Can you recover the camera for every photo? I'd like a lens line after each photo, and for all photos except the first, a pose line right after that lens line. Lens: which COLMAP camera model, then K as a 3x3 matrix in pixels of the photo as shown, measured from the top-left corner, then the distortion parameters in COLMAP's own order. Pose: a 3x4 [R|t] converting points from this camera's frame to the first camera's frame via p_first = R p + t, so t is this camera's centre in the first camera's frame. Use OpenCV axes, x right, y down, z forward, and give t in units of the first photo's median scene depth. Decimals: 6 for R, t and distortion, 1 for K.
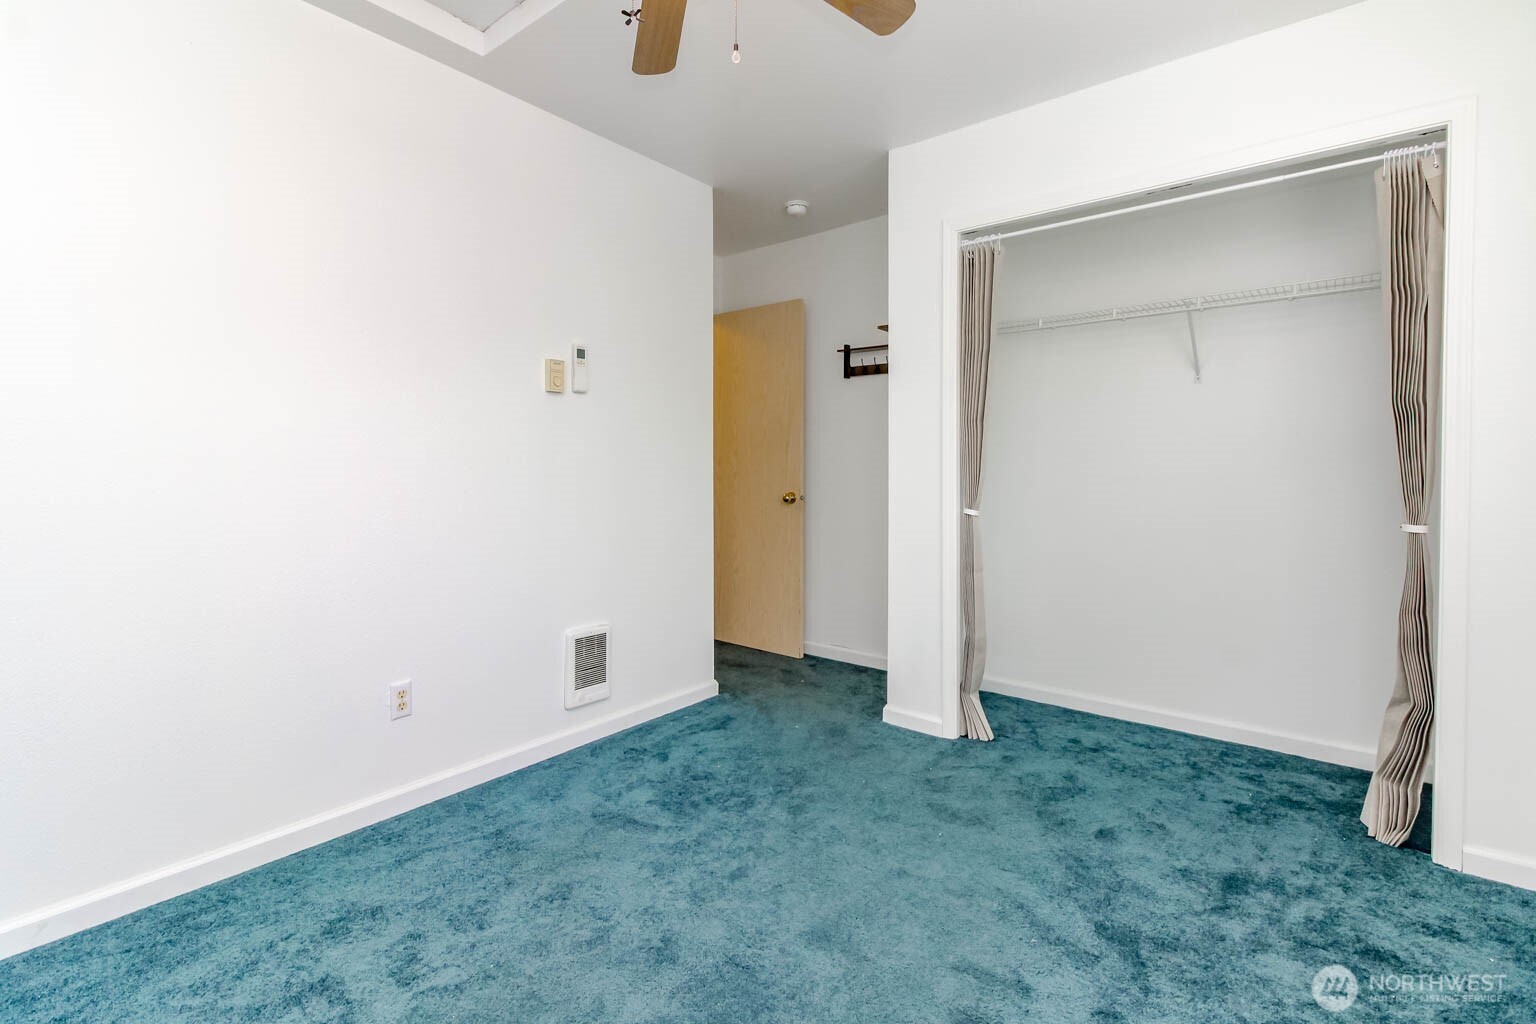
lens RADIAL K [[695.0, 0, 757.1], [0, 695.0, 483.2], [0, 0, 1]] dist [0.019203, -0.011926]
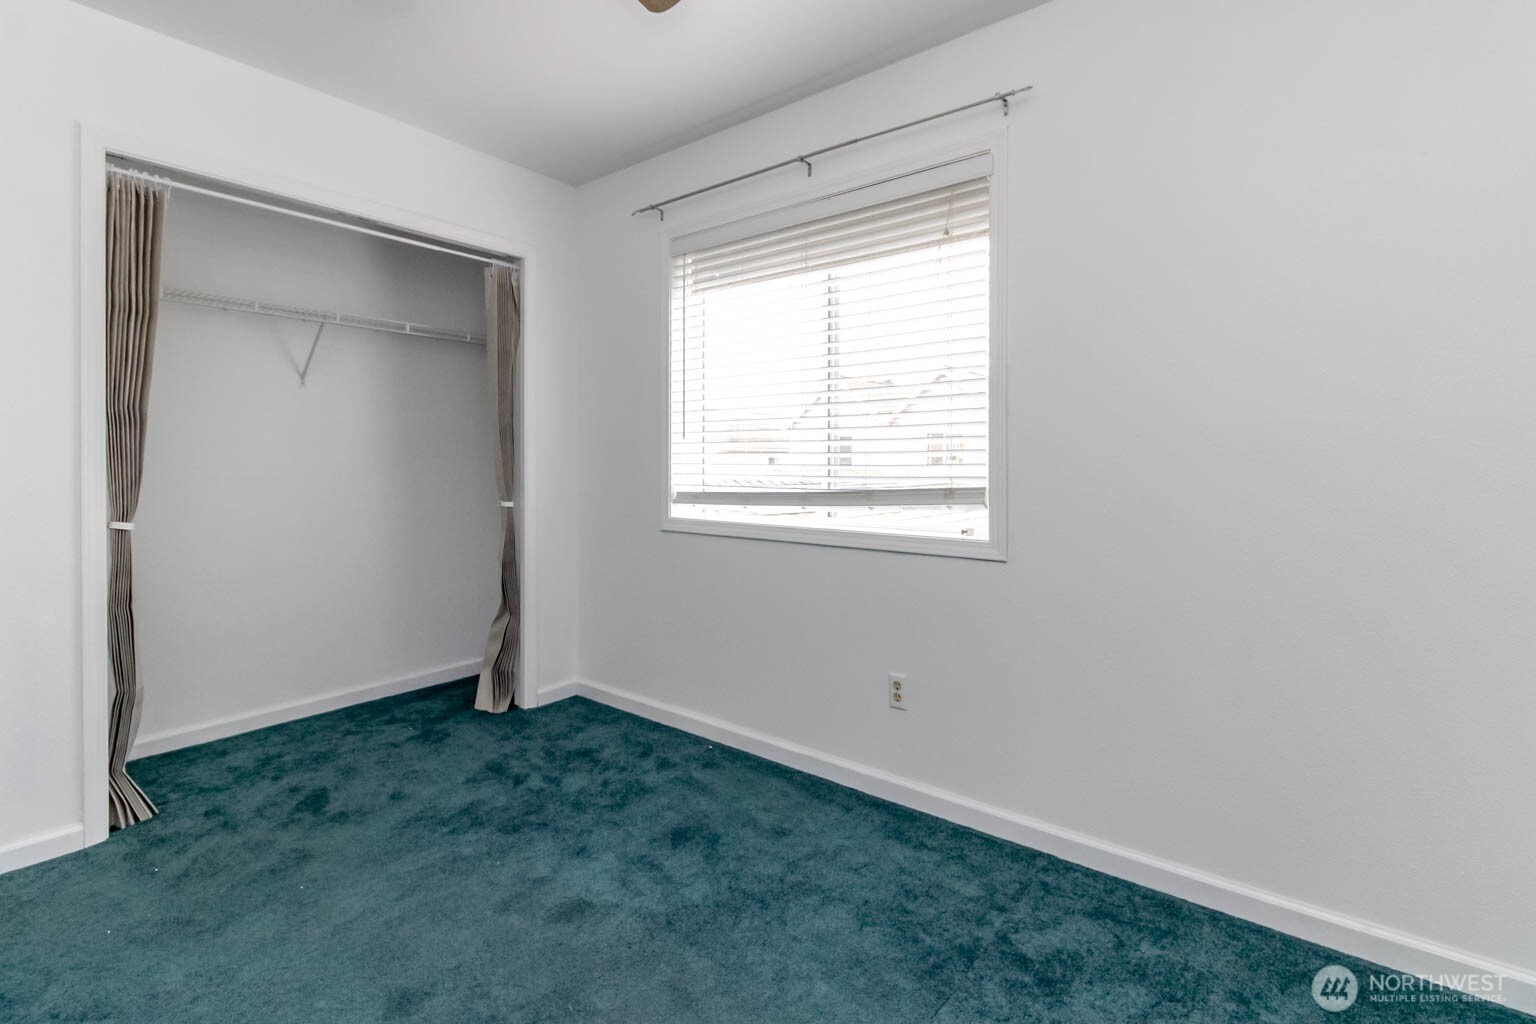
lens RADIAL K [[699.8, 0, 759.4], [0, 699.8, 472.8], [0, 0, 1]] dist [0.015992, -0.010093]
pose [[0.000296, -0.012149, 0.999926, -0.570246], [0.027298, 0.999554, 0.012137, -0.008999], [-0.999627, 0.027292, 0.000627, 0.386842]]
